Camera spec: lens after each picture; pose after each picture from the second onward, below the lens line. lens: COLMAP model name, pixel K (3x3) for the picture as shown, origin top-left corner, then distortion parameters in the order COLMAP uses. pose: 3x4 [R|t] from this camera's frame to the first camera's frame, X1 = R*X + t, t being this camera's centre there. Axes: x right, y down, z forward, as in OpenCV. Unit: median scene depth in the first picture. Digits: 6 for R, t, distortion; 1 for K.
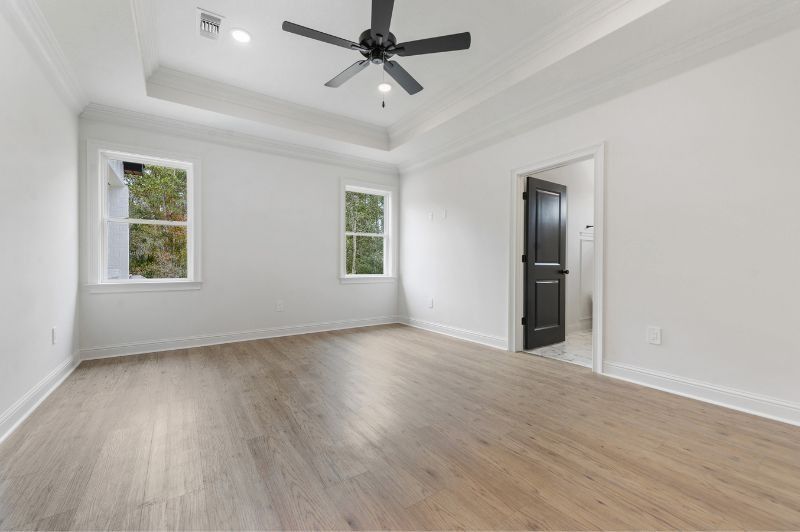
lens RADIAL K [[337.1, 0, 400.0], [0, 337.1, 266.0], [0, 0, 1]] dist [0.001698, 0.000066]
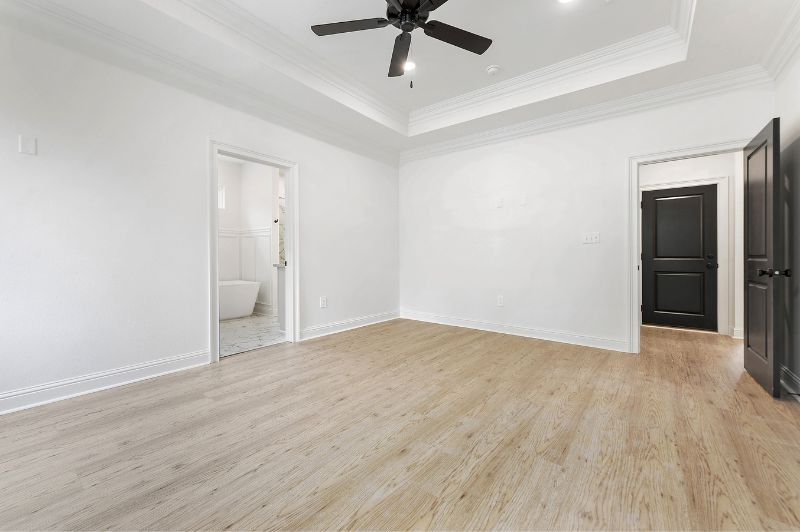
lens RADIAL K [[324.4, 0, 391.2], [0, 324.4, 255.9], [0, 0, 1]] dist [0.011756, -0.000232]
pose [[-0.308943, 0.000656, 0.951080, -0.883906], [0.001290, 0.999999, -0.000271, -0.007655], [-0.951080, 0.001143, -0.308944, 1.330115]]
